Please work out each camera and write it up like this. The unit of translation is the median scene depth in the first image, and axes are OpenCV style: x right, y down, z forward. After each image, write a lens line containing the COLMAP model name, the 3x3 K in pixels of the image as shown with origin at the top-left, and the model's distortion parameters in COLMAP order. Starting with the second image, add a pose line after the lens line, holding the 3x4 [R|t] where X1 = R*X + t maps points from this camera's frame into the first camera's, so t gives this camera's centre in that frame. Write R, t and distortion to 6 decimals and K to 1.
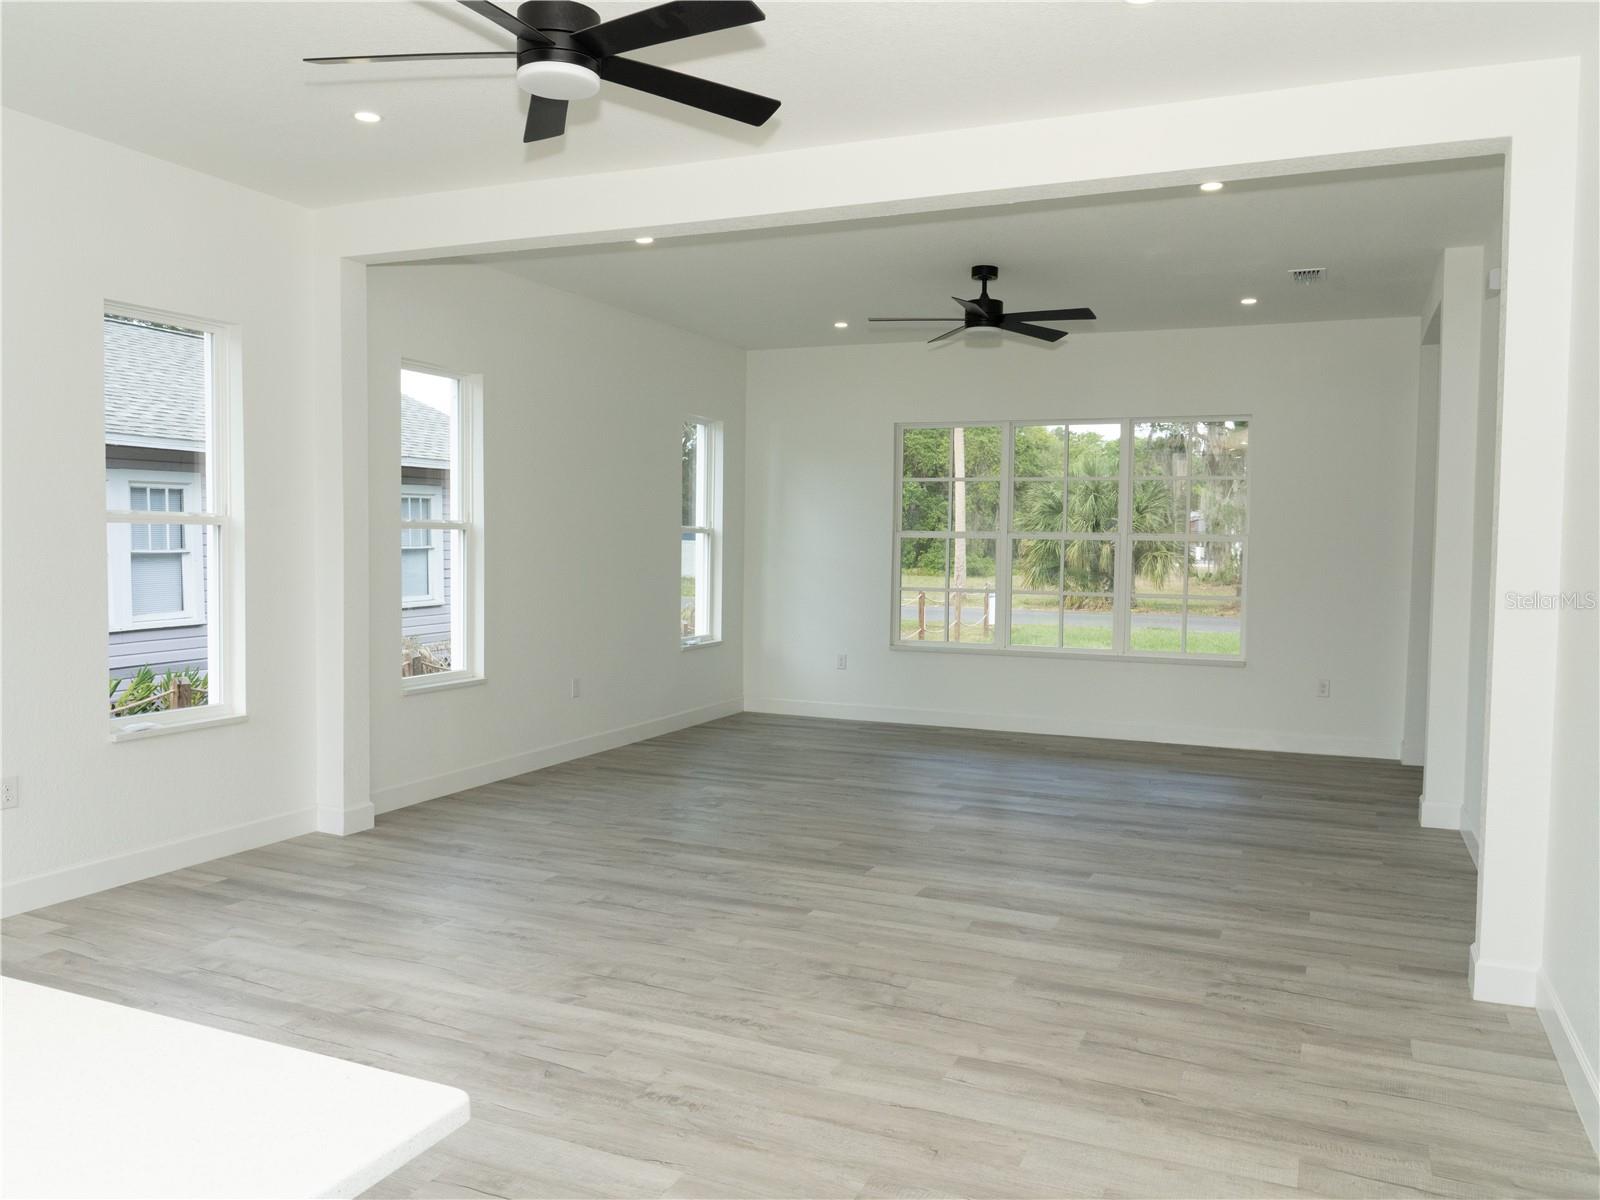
lens RADIAL K [[1203.2, 0, 800.0], [0, 1203.2, 600.0], [0, 0, 1]] dist [-0.017488, -0.000324]
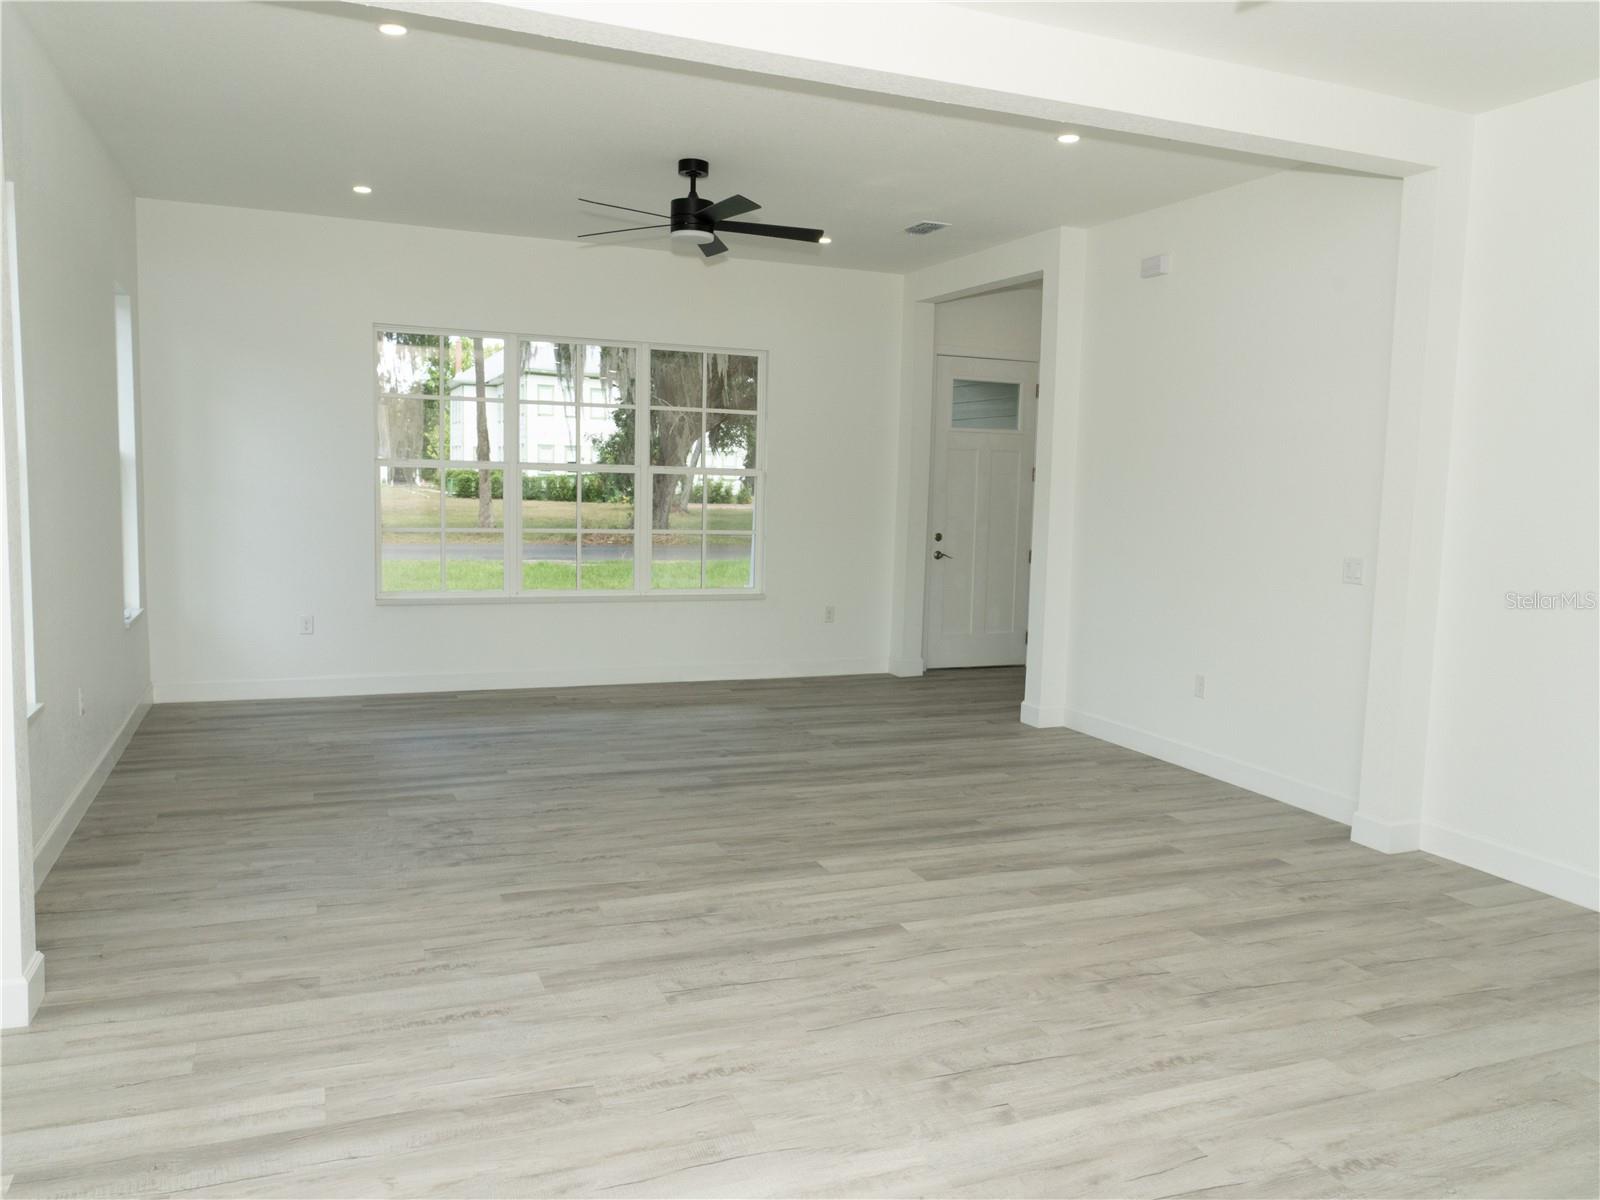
lens RADIAL K [[1212.2, 0, 808.6], [0, 1212.2, 600.2], [0, 0, 1]] dist [-0.009956, -0.004900]
pose [[0.689291, -0.065184, 0.721546, -0.635720], [0.017942, 0.997175, 0.072944, -0.033166], [-0.724263, -0.037334, 0.688513, 0.468200]]
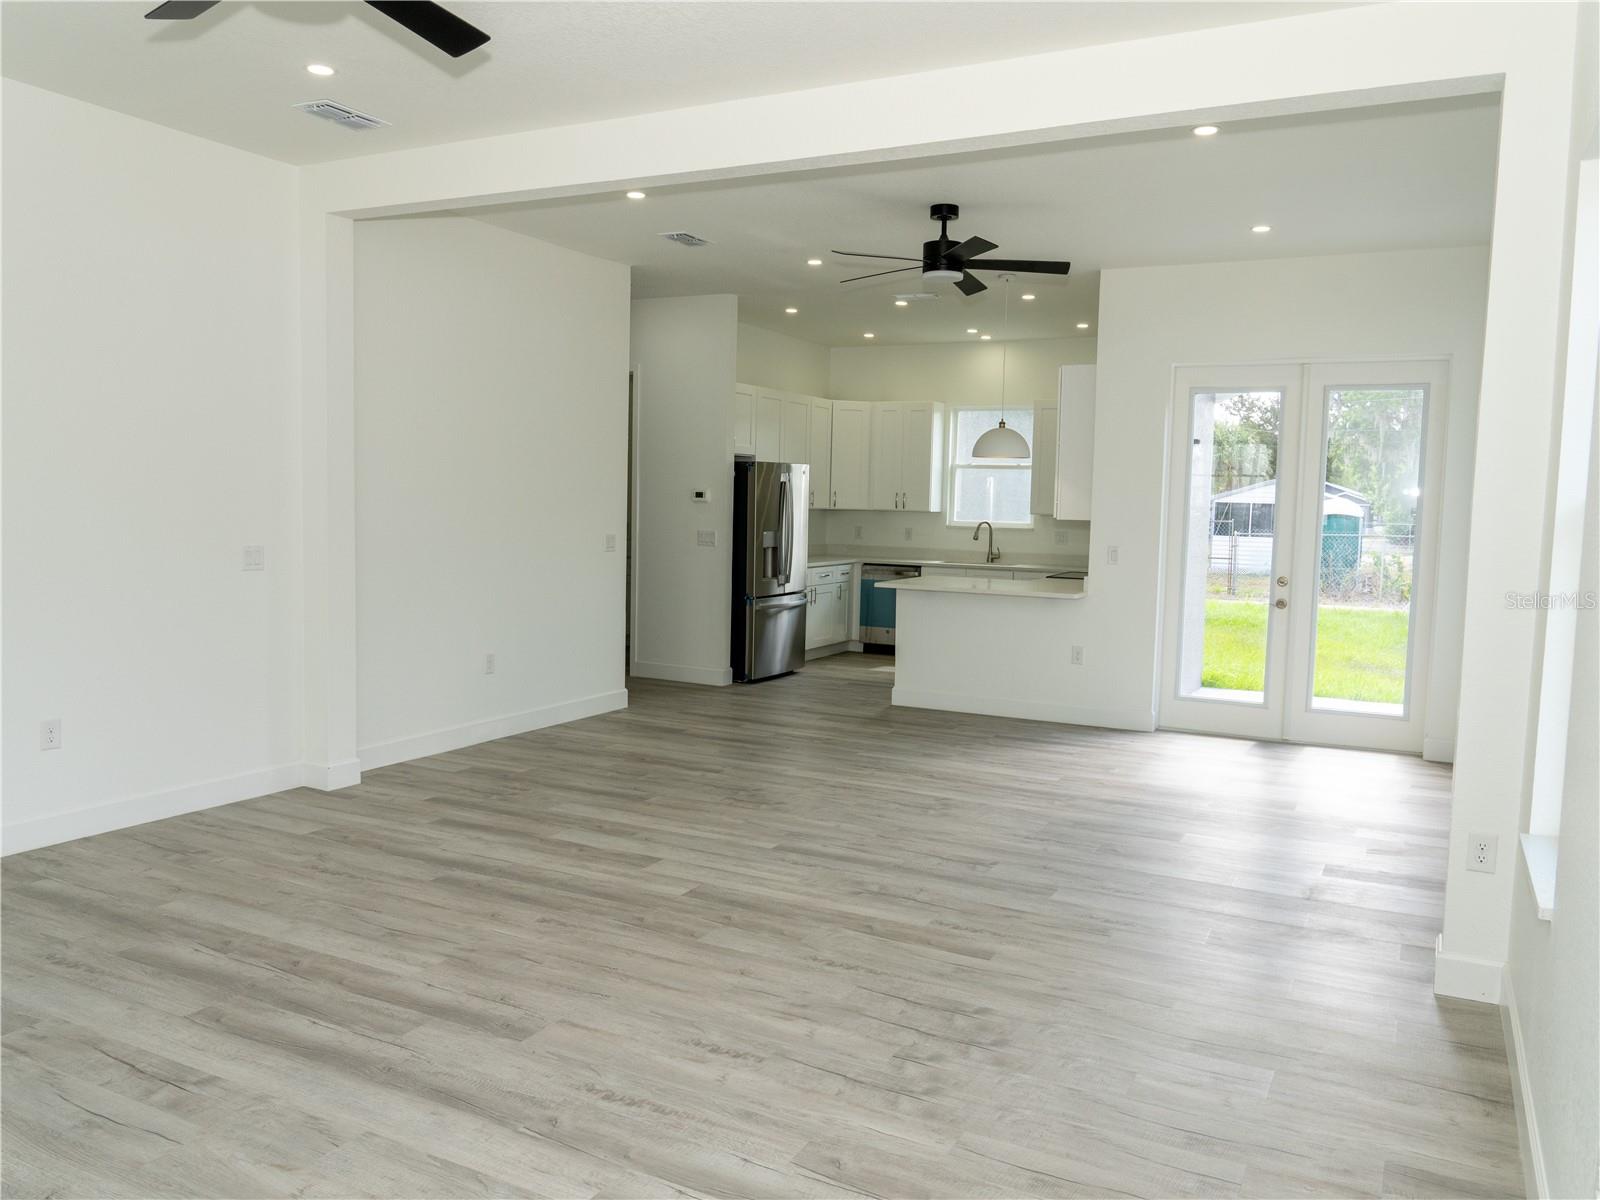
lens RADIAL K [[1218.9, 0, 810.5], [0, 1218.9, 600.2], [0, 0, 1]] dist [-0.019612, -0.001560]
pose [[-0.997834, -0.042311, 0.050368, -0.069099], [-0.035135, 0.990127, 0.135697, -0.109145], [-0.055612, 0.133634, -0.989469, 2.045576]]
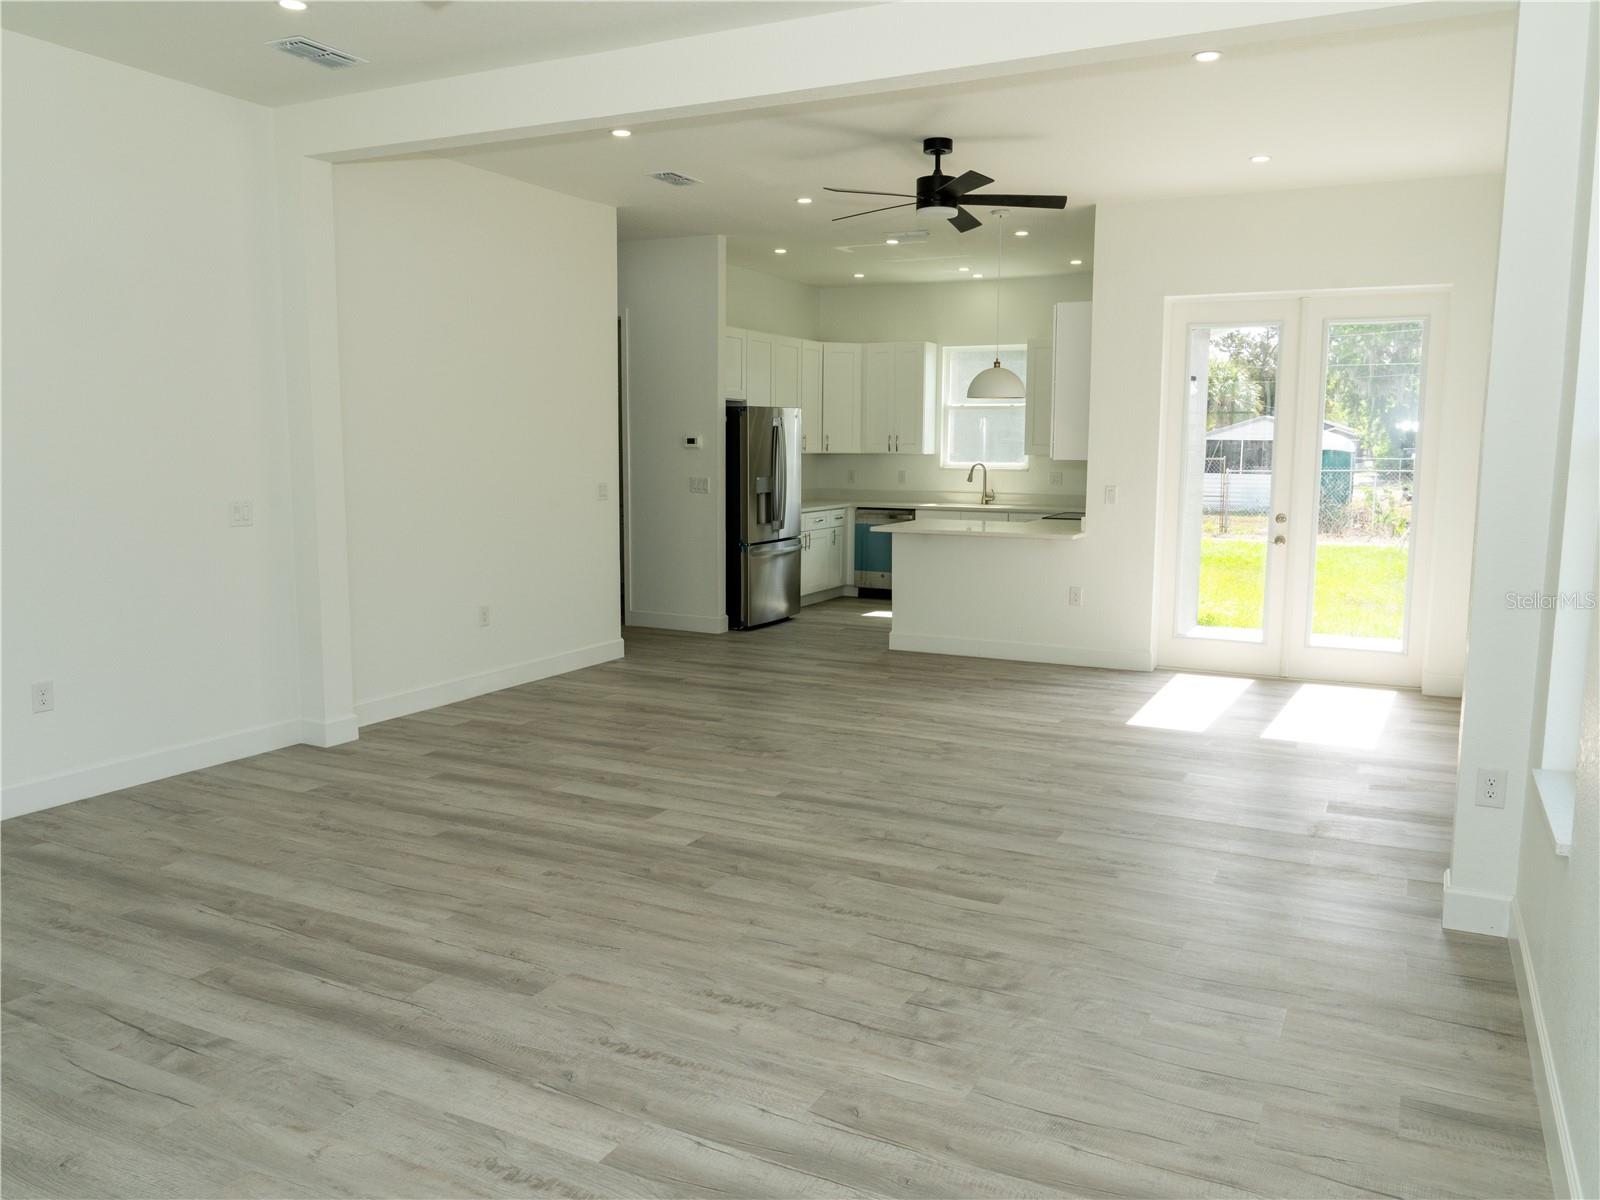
lens RADIAL K [[1218.9, 0, 810.5], [0, 1218.9, 600.2], [0, 0, 1]] dist [-0.019612, -0.001560]
pose [[-0.998846, -0.025601, 0.040631, -0.060086], [-0.017890, 0.983523, 0.179896, -0.108083], [-0.044567, 0.178962, -0.982846, 2.033771]]
